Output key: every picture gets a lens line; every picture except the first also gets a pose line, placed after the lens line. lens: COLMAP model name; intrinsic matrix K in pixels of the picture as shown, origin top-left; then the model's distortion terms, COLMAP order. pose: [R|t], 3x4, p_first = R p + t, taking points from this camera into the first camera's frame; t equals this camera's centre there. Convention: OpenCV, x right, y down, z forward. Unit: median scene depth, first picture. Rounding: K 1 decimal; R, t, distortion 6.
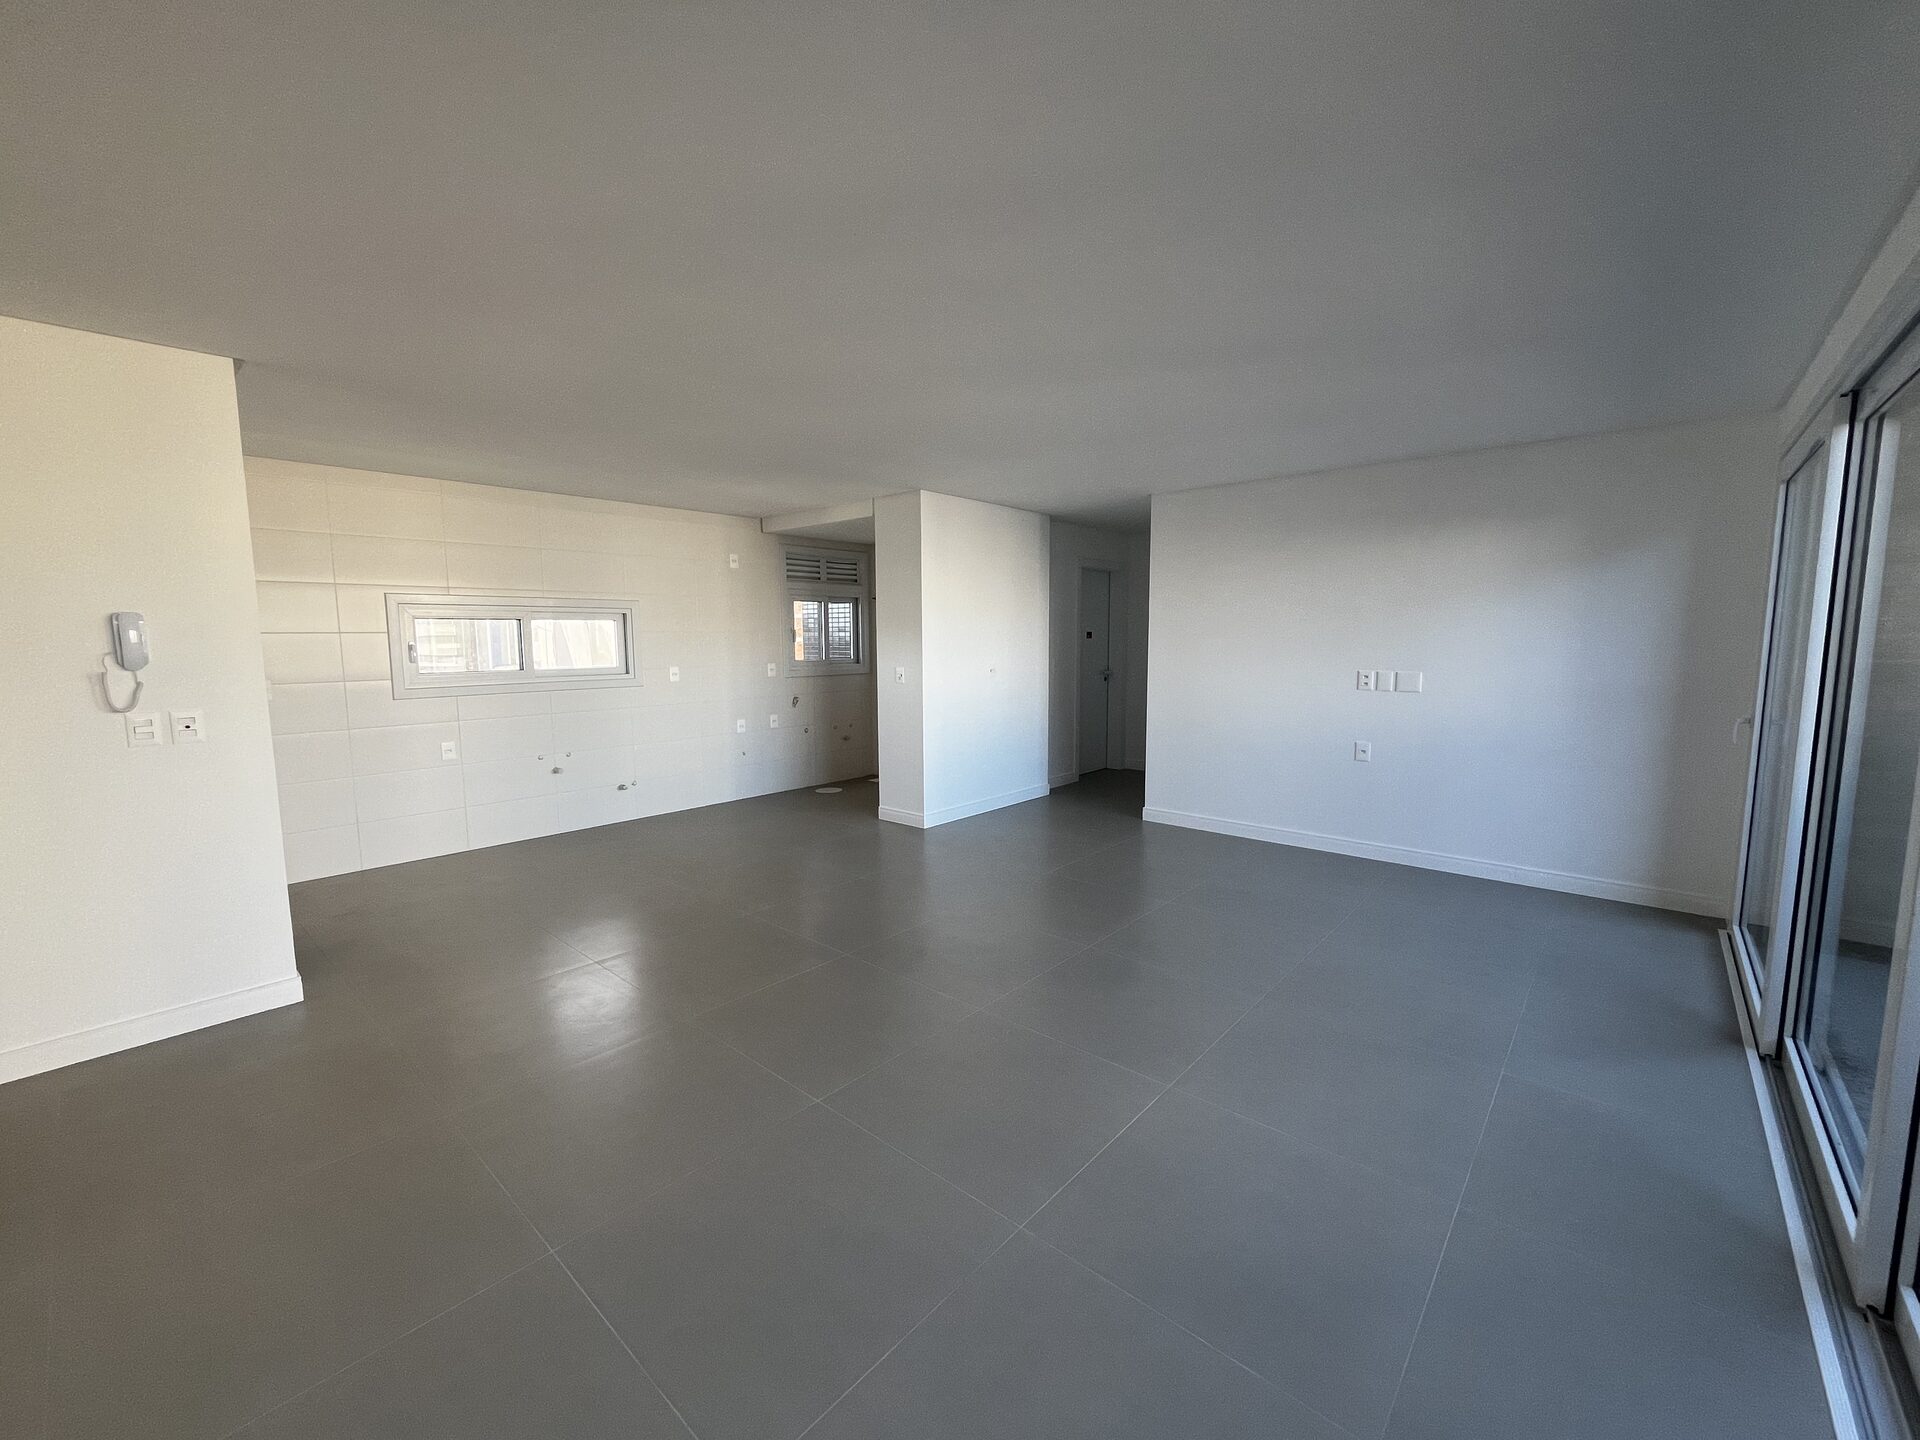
lens RADIAL K [[780.6, 0, 960.1], [0, 780.6, 715.0], [0, 0, 1]] dist [-0.002785, 0.002061]
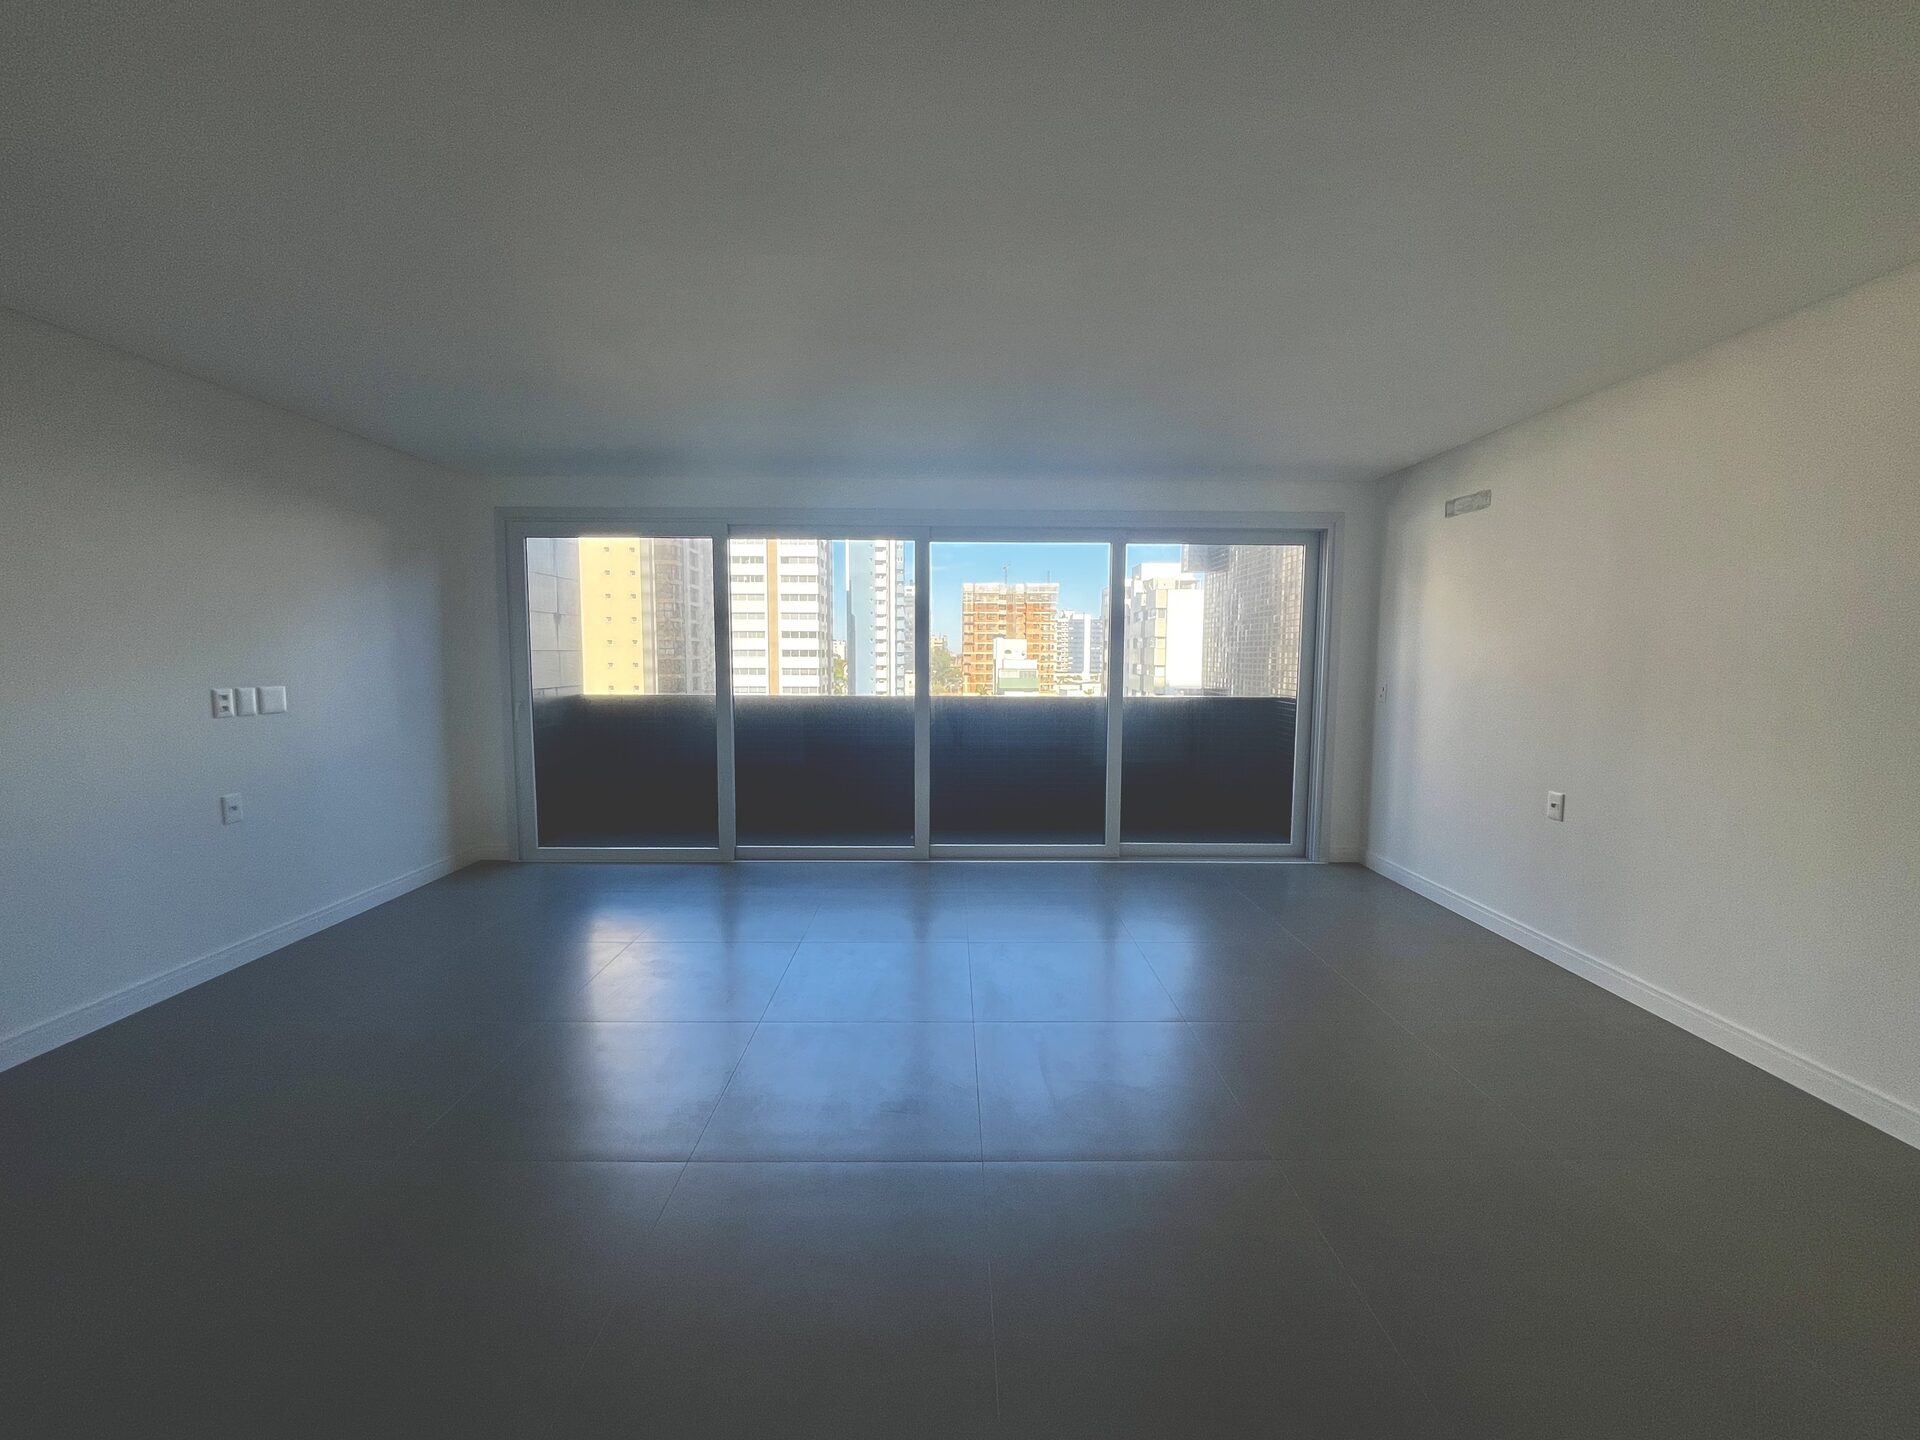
lens RADIAL K [[780.6, 0, 961.6], [0, 780.6, 717.4], [0, 0, 1]] dist [-0.002785, 0.002061]
pose [[-0.670773, -0.059073, 0.739306, -0.311342], [0.075962, 0.986109, 0.147714, -0.063957], [-0.737762, 0.155242, -0.656968, 0.746992]]
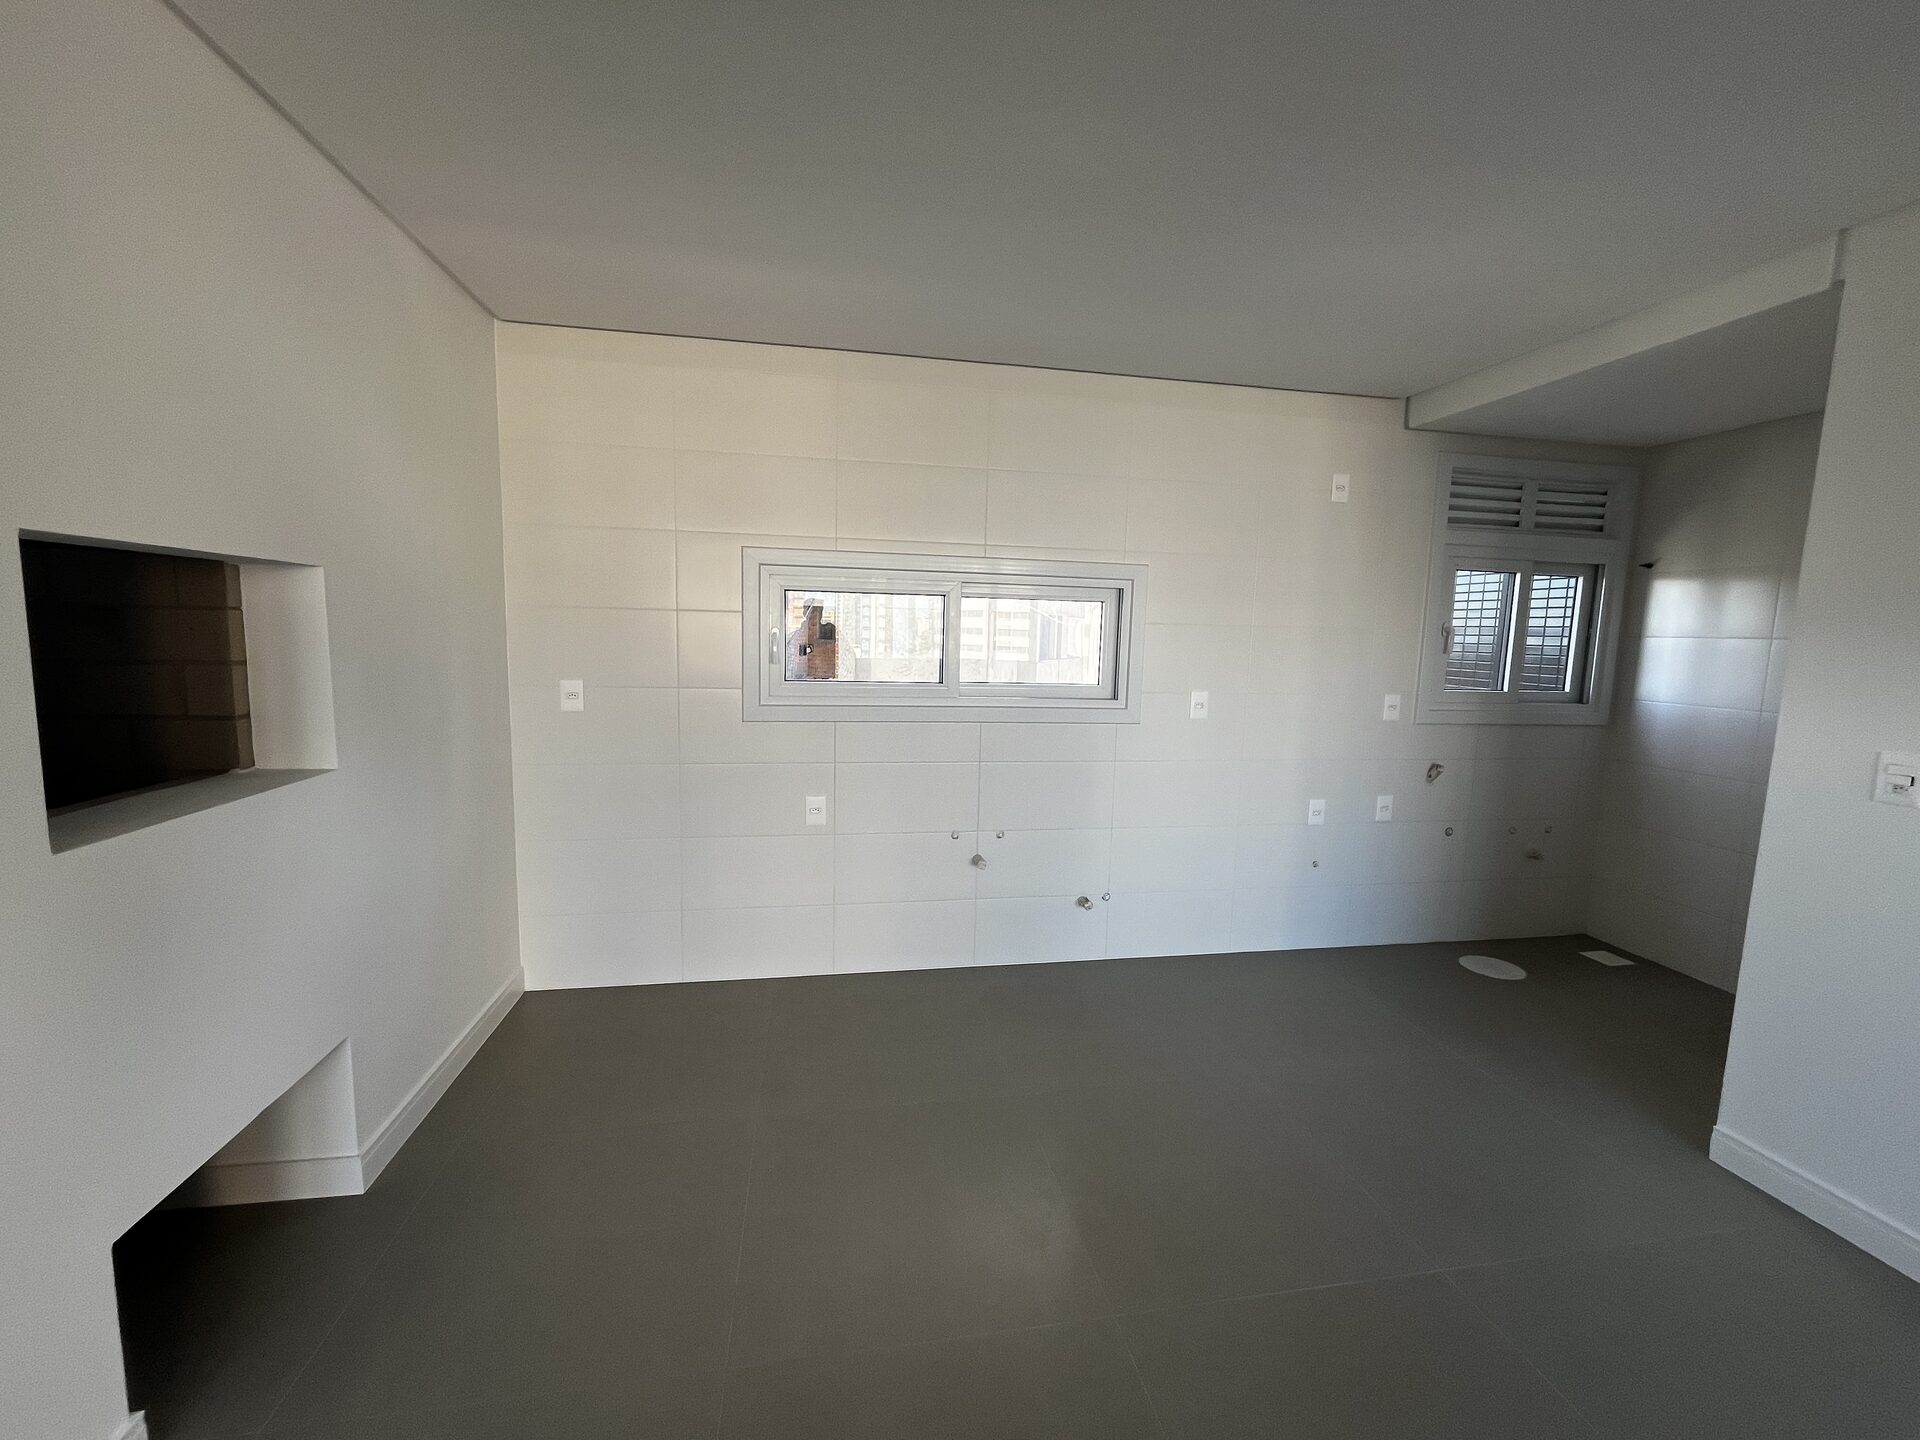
lens RADIAL K [[780.6, 0, 951.6], [0, 780.6, 717.9], [0, 0, 1]] dist [-0.002785, 0.002061]
pose [[0.781270, 0.098504, -0.616372, -0.167665], [-0.095692, 0.994698, 0.037674, -0.047109], [0.616814, 0.029548, 0.786554, 0.474173]]
